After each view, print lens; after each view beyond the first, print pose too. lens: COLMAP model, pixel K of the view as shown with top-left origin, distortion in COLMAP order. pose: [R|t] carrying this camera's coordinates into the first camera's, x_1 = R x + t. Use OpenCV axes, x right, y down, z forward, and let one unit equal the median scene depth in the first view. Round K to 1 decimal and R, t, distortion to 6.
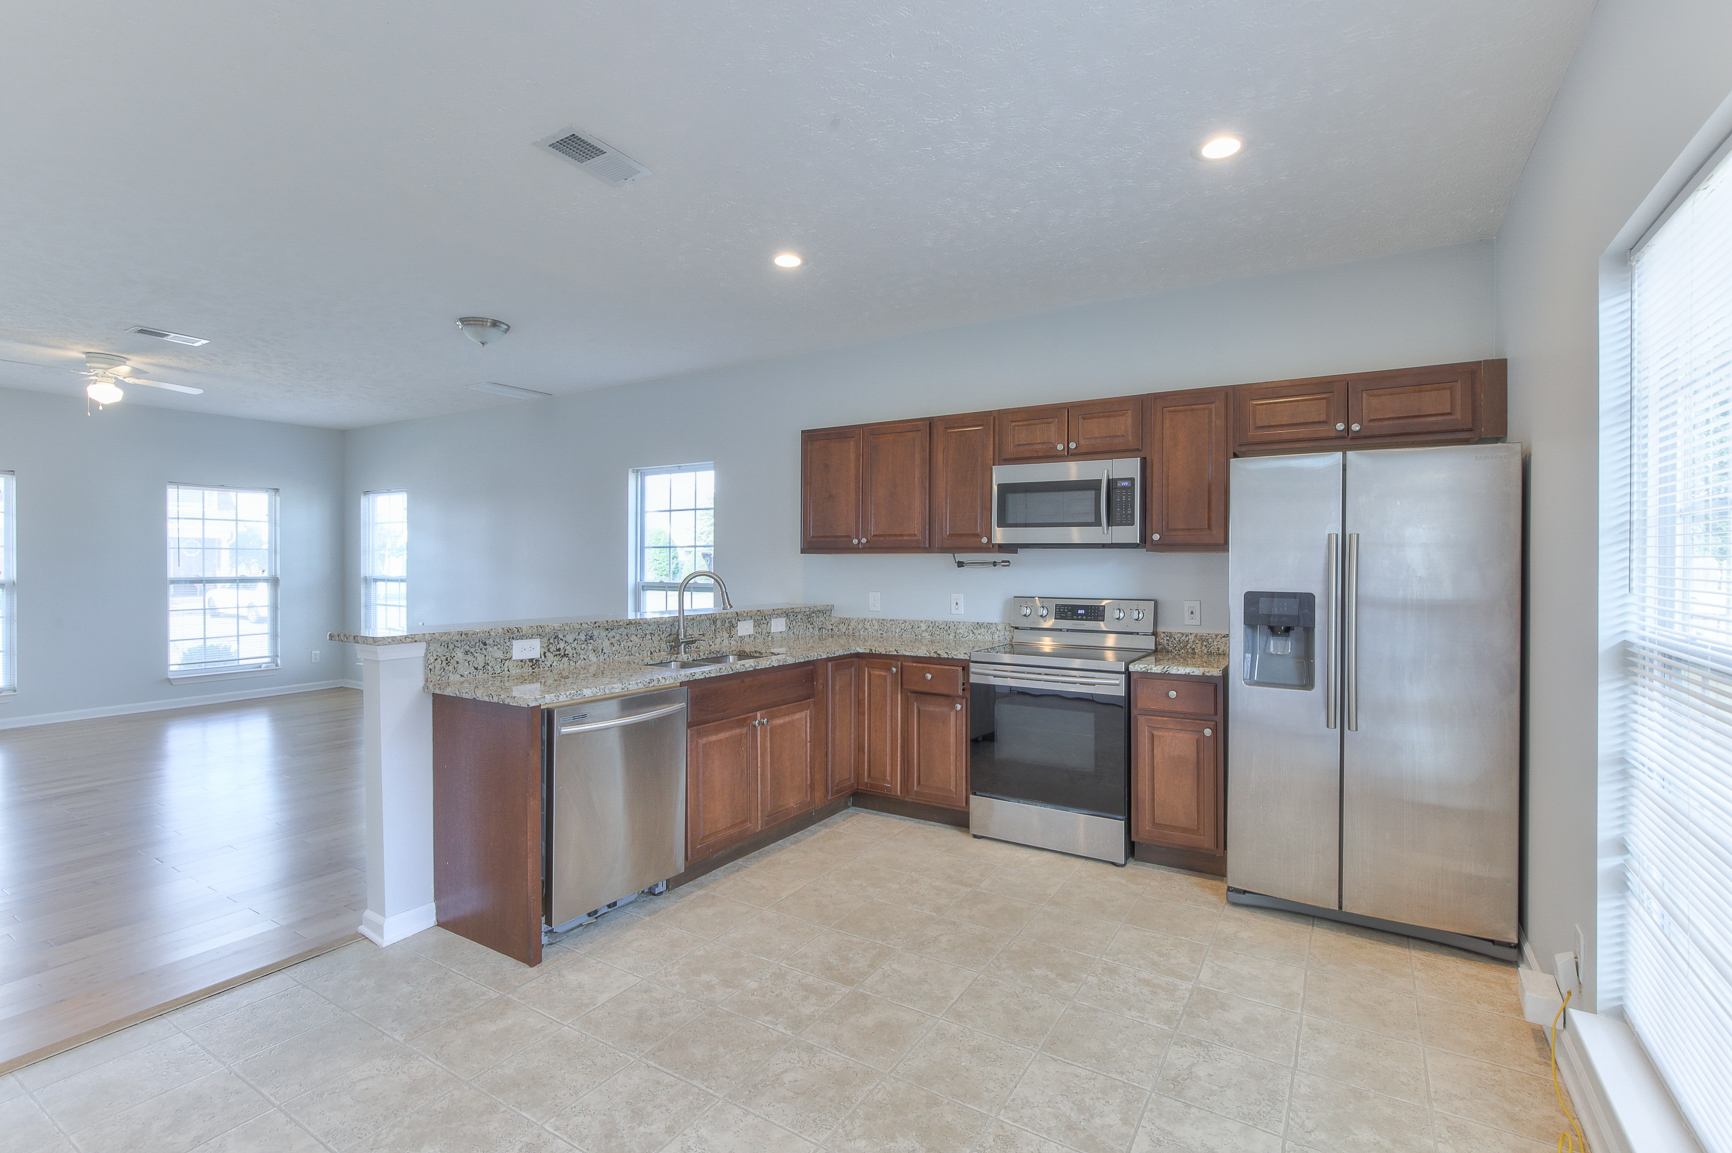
lens RADIAL K [[805.4, 0, 866.0], [0, 805.4, 576.5], [0, 0, 1]] dist [-0.003479, -0.000278]
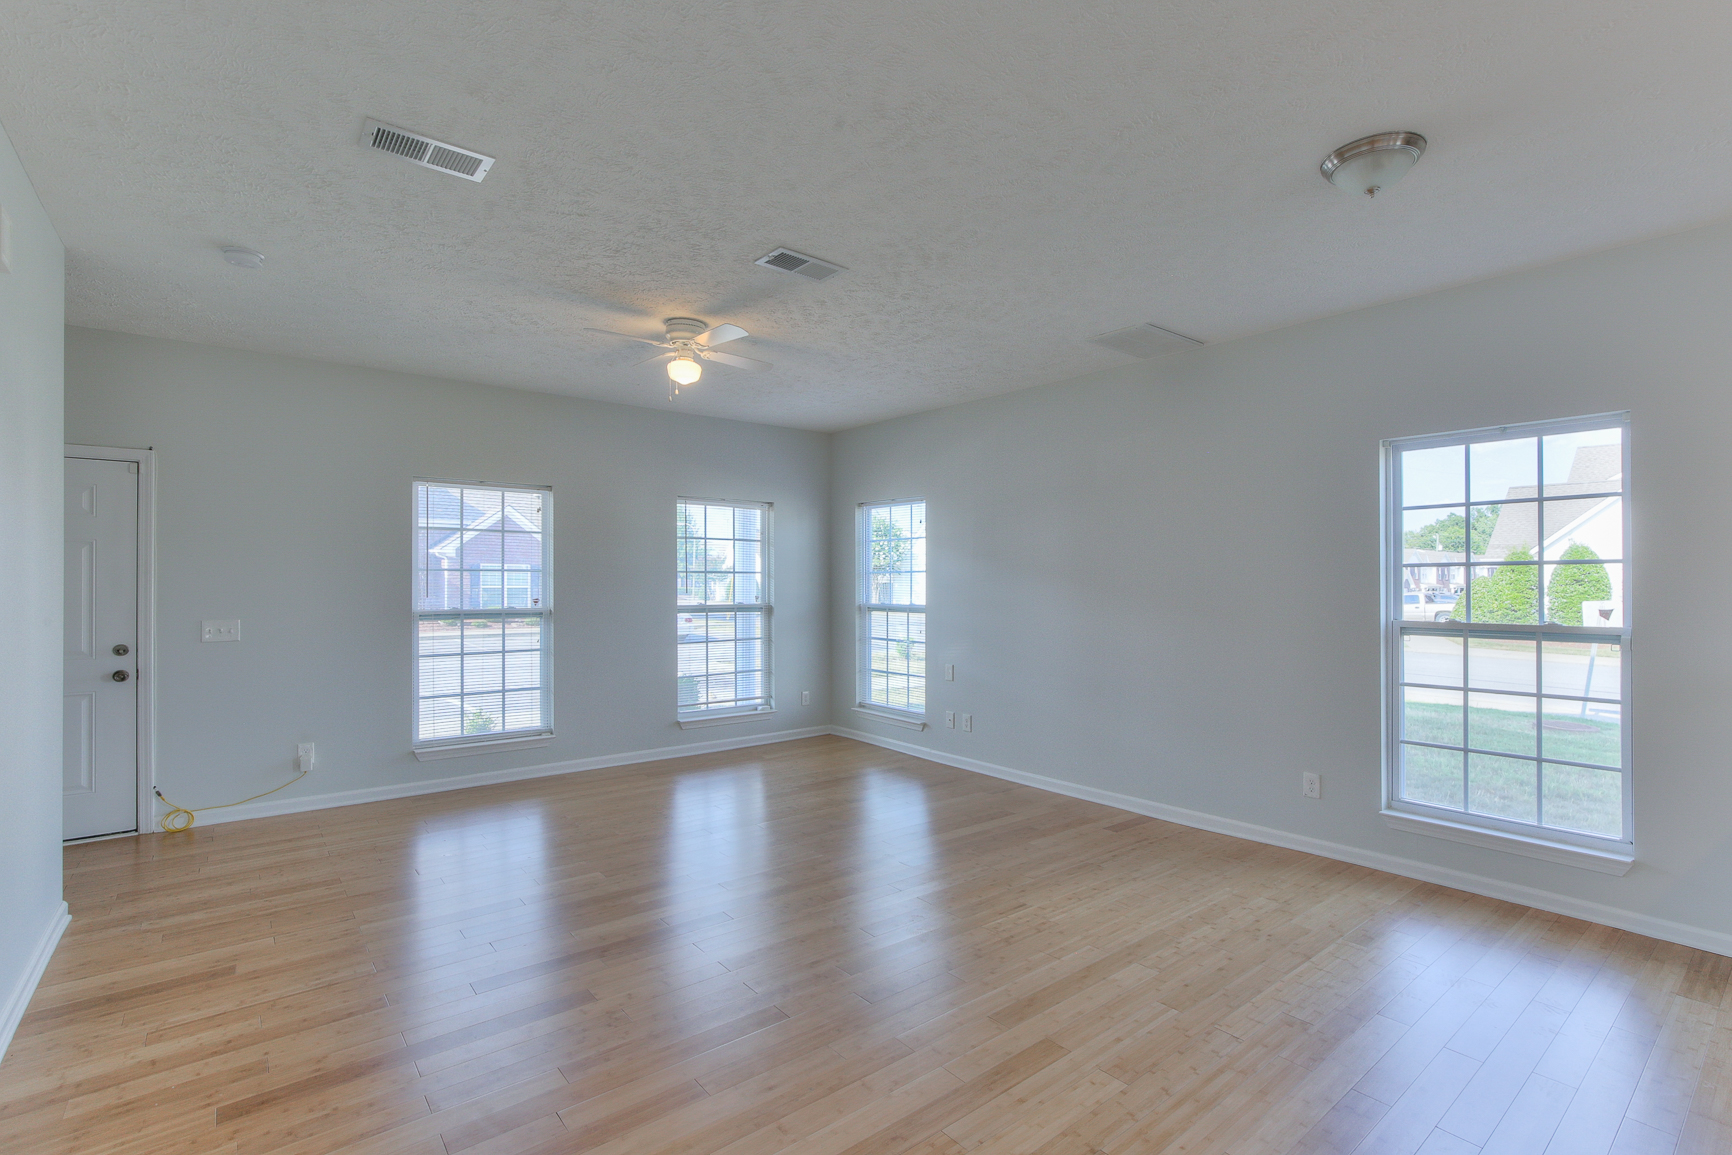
lens RADIAL K [[792.3, 0, 866.0], [0, 792.3, 577.5], [0, 0, 1]] dist [-0.027970, -0.000022]
pose [[0.947104, -0.002989, -0.320912, -0.377100], [-0.006030, 0.999614, -0.027108, -0.006332], [0.320869, 0.027609, 0.946721, 0.237261]]
